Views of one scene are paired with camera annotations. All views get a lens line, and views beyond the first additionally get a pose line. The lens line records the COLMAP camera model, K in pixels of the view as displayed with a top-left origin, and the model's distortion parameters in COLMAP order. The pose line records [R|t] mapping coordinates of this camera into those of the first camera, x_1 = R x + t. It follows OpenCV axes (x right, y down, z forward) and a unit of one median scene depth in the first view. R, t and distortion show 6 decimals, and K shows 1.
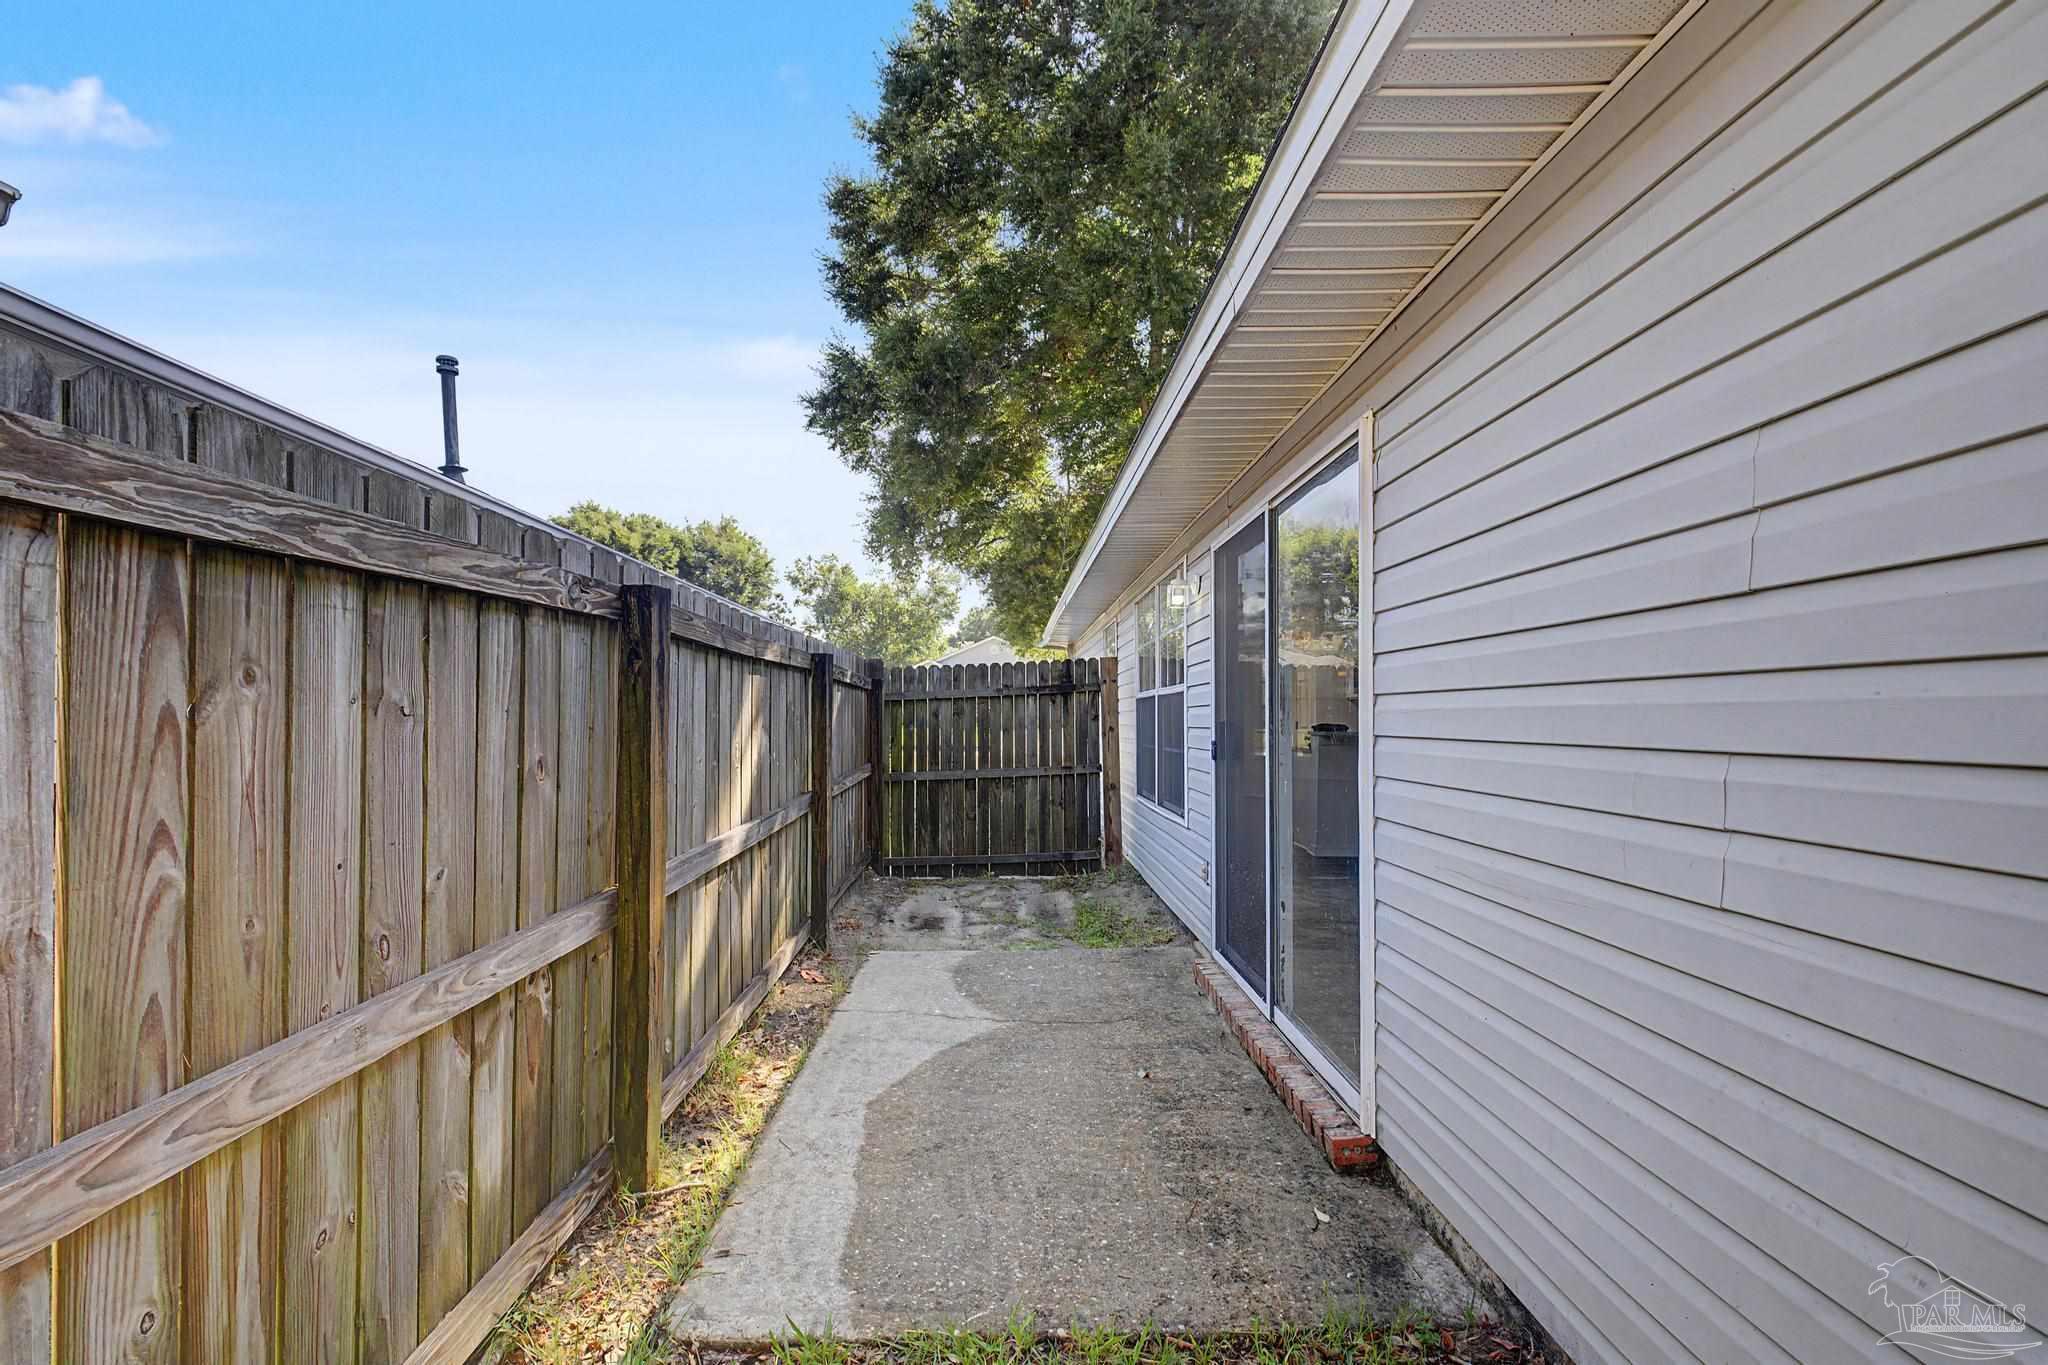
lens RADIAL K [[862.3, 0, 1020.6], [0, 862.3, 708.2], [0, 0, 1]] dist [0.001048, 0.000282]
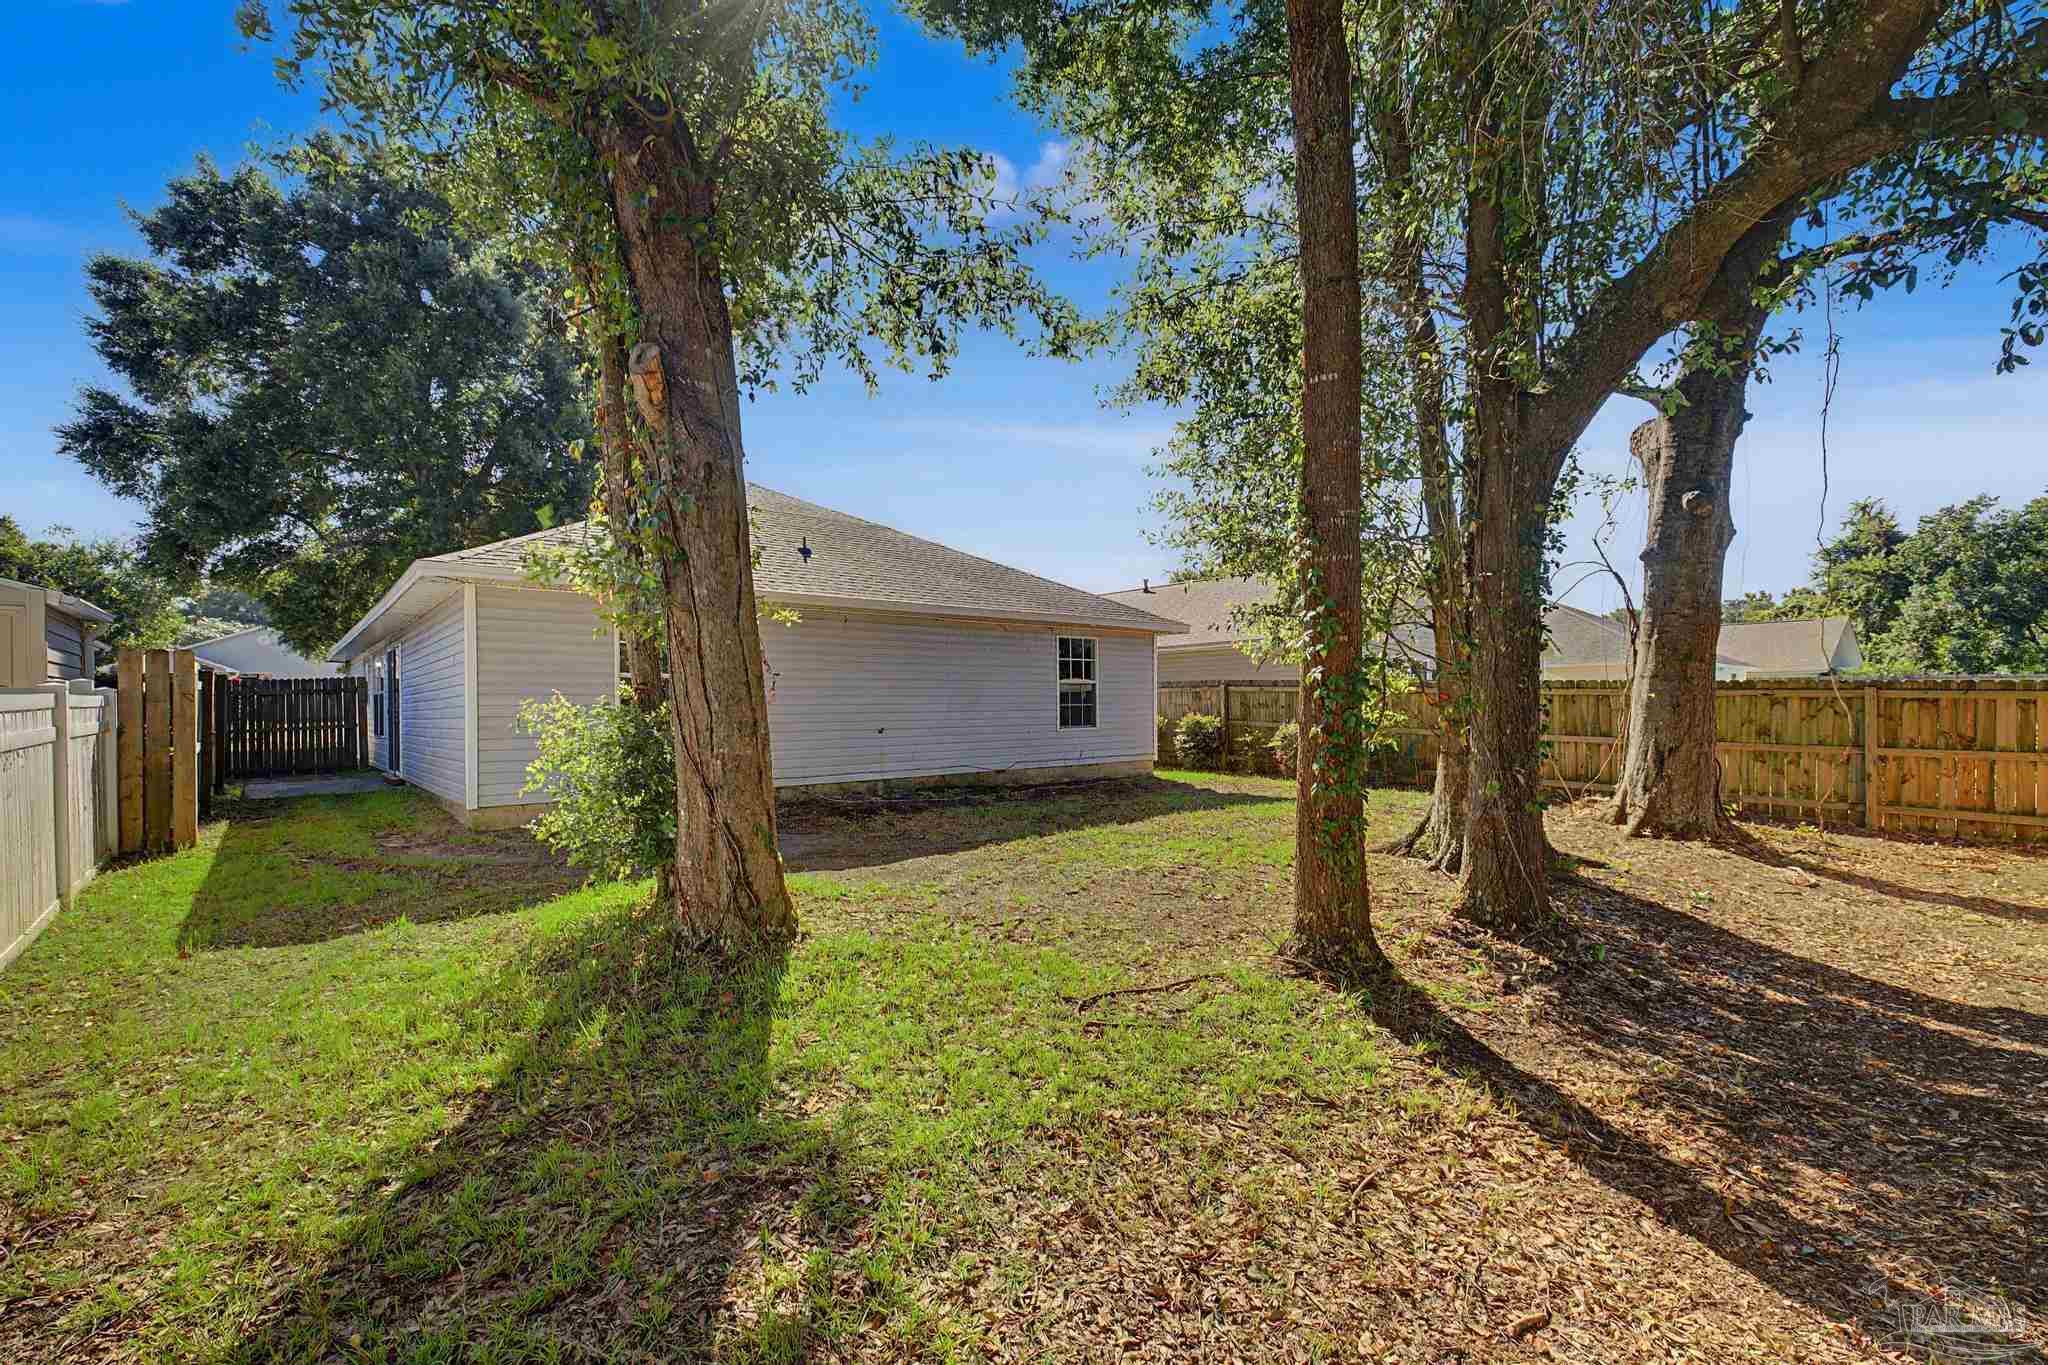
lens RADIAL K [[862.3, 0, 1020.6], [0, 862.3, 708.2], [0, 0, 1]] dist [0.001048, 0.000282]
pose [[0.764958, -0.003755, 0.644069, -0.012672], [-0.001931, 0.999965, 0.008123, 0.000556], [-0.644077, -0.007458, 0.764924, -0.731956]]
